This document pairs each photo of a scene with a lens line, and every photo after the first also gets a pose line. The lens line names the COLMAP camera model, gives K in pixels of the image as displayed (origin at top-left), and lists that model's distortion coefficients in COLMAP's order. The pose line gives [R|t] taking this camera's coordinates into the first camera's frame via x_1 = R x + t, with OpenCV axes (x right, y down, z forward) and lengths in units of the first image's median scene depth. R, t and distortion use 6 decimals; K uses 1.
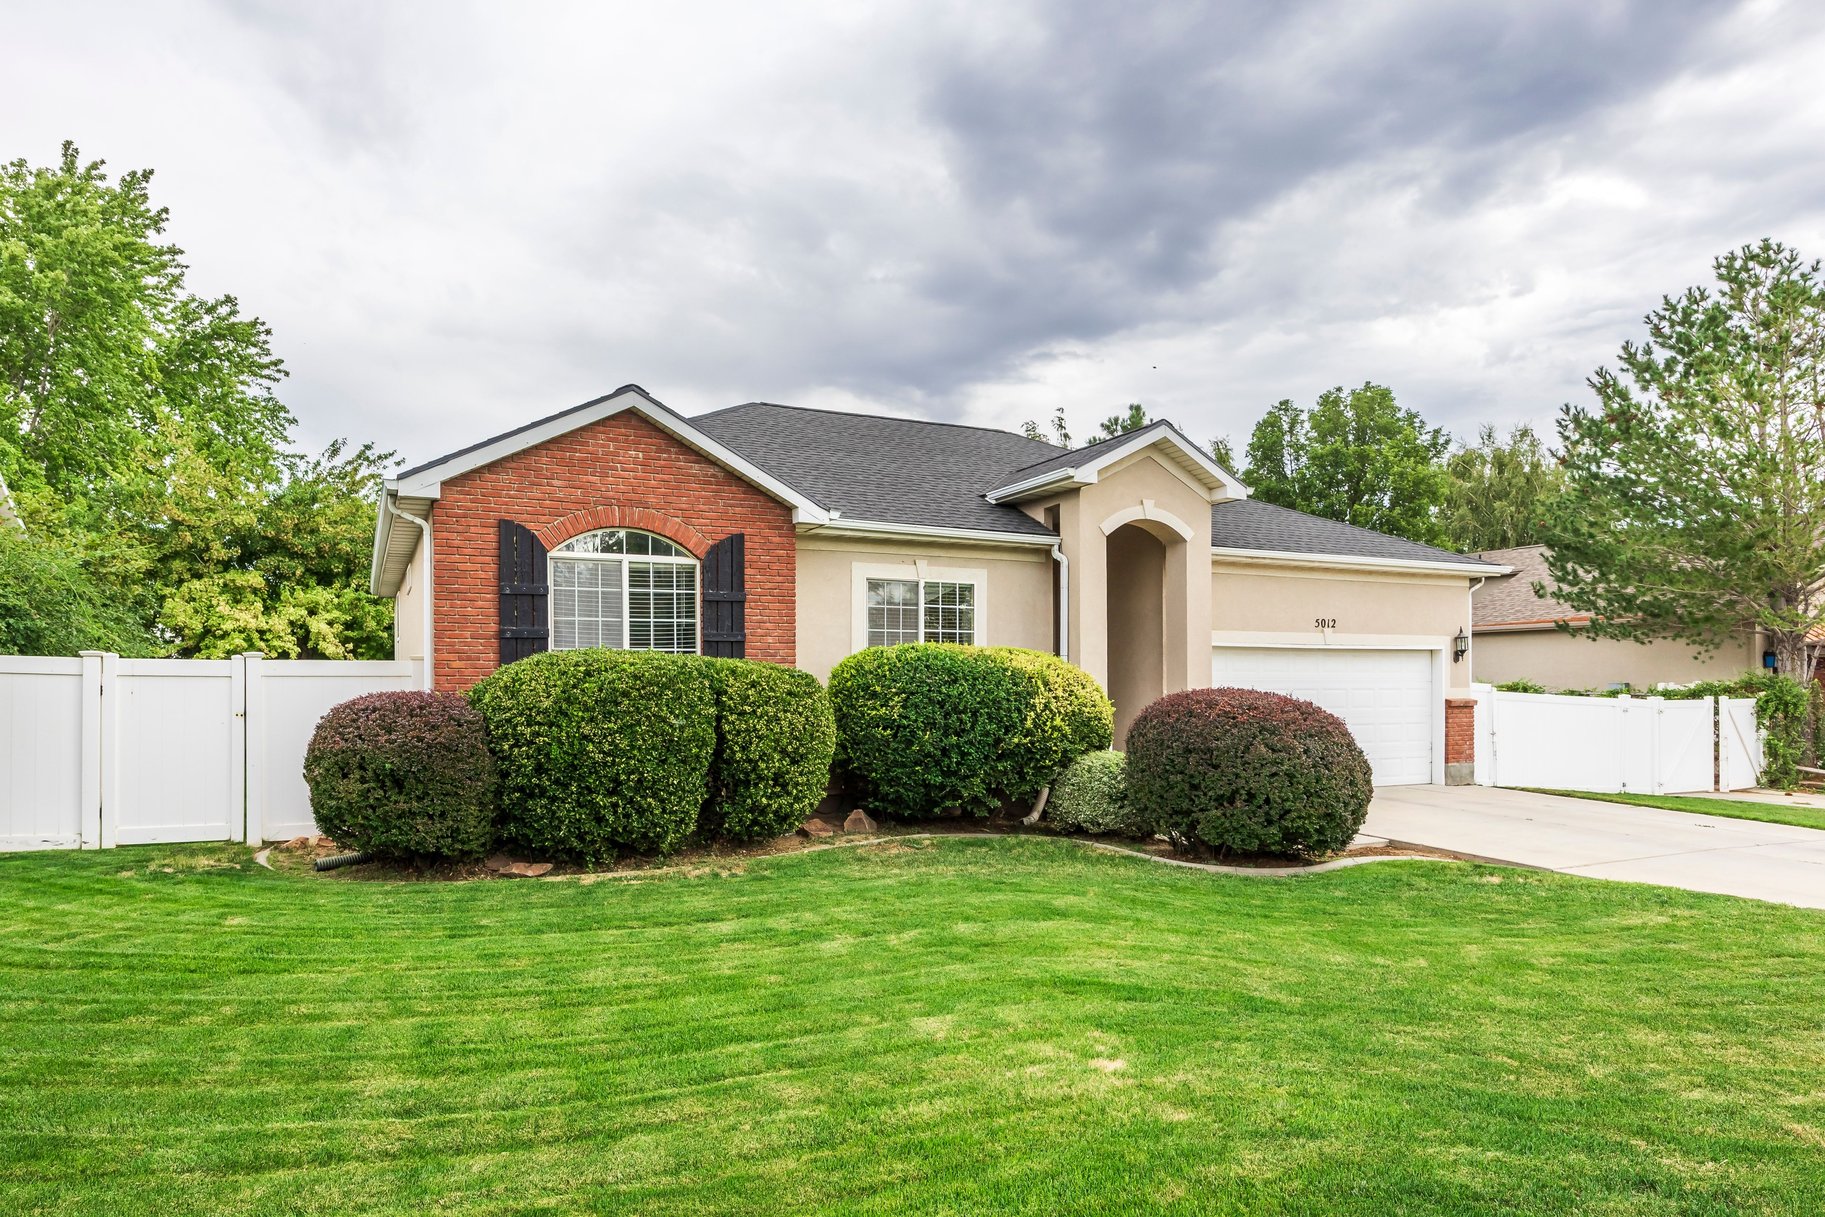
lens RADIAL K [[1204.3, 0, 909.2], [0, 1204.3, 685.5], [0, 0, 1]] dist [-0.008623, -0.004409]
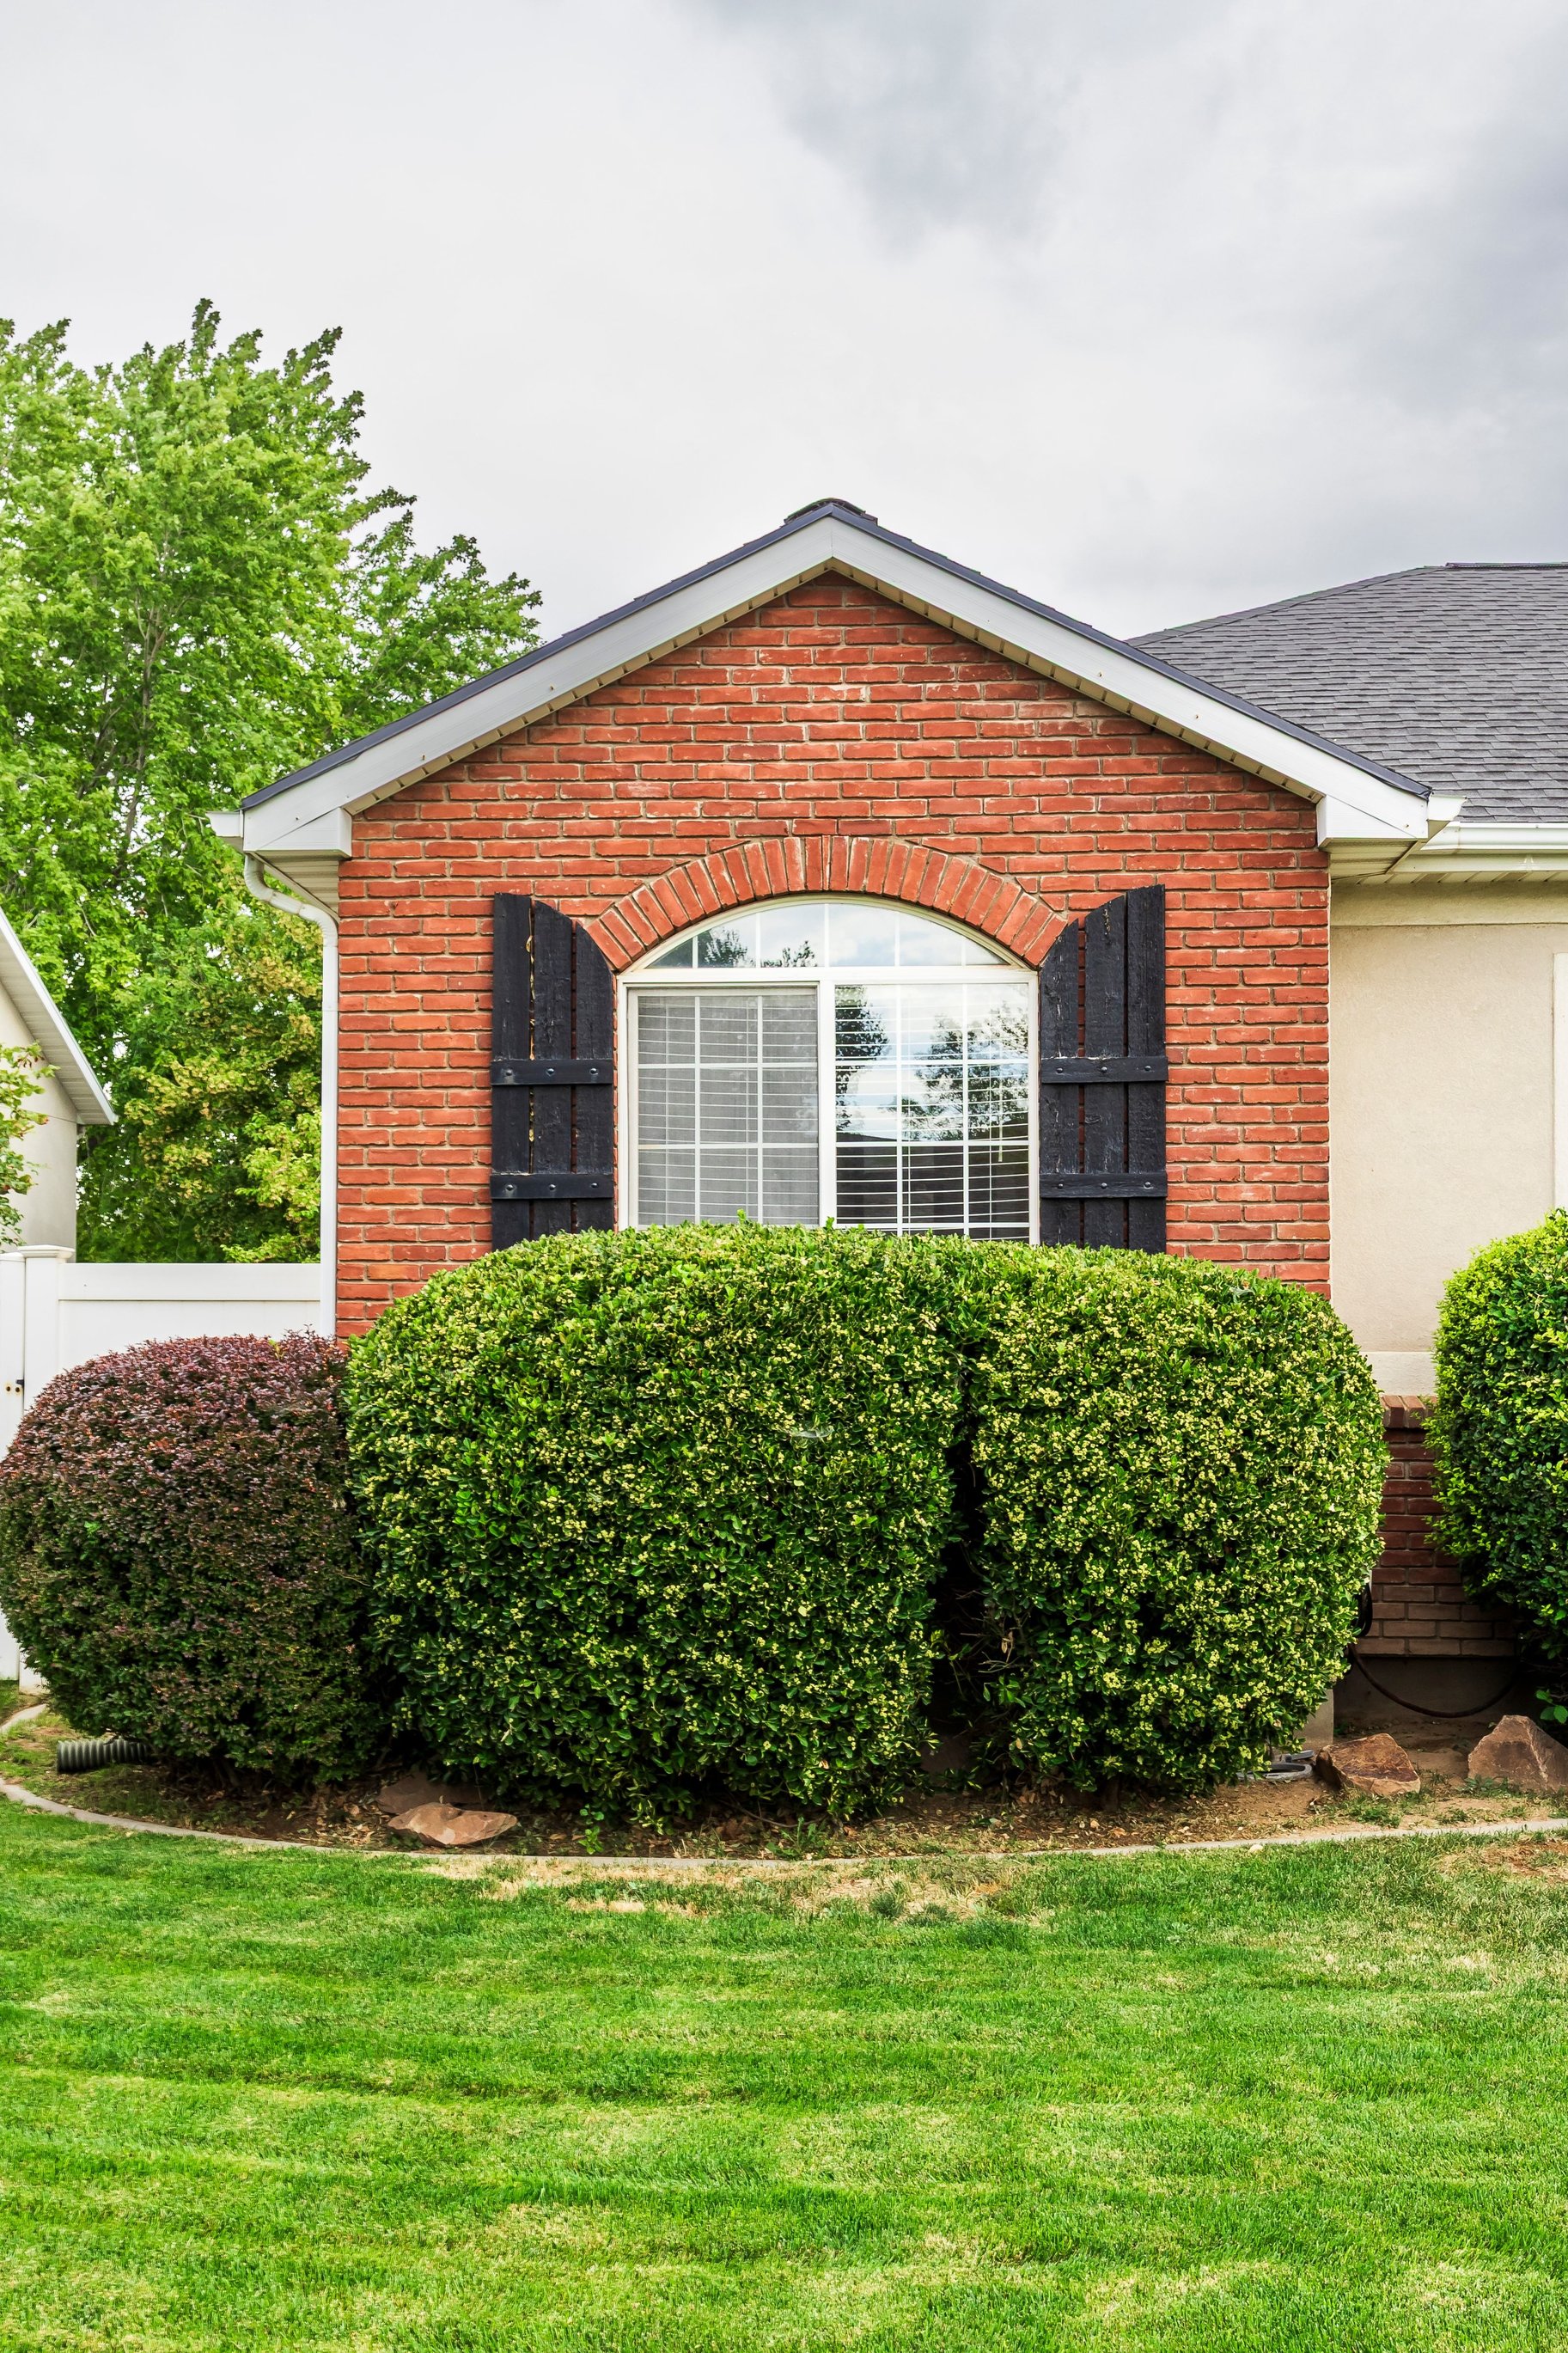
lens RADIAL K [[2544.0, 0, 682.9], [0, 2544.0, 1249.5], [0, 0, 1]] dist [-0.010356, -0.011870]
pose [[0.849433, -0.012013, -0.527560, 0.133531], [-0.004395, 0.999545, -0.029837, 0.000192], [0.527678, 0.027663, 0.848994, 0.320984]]
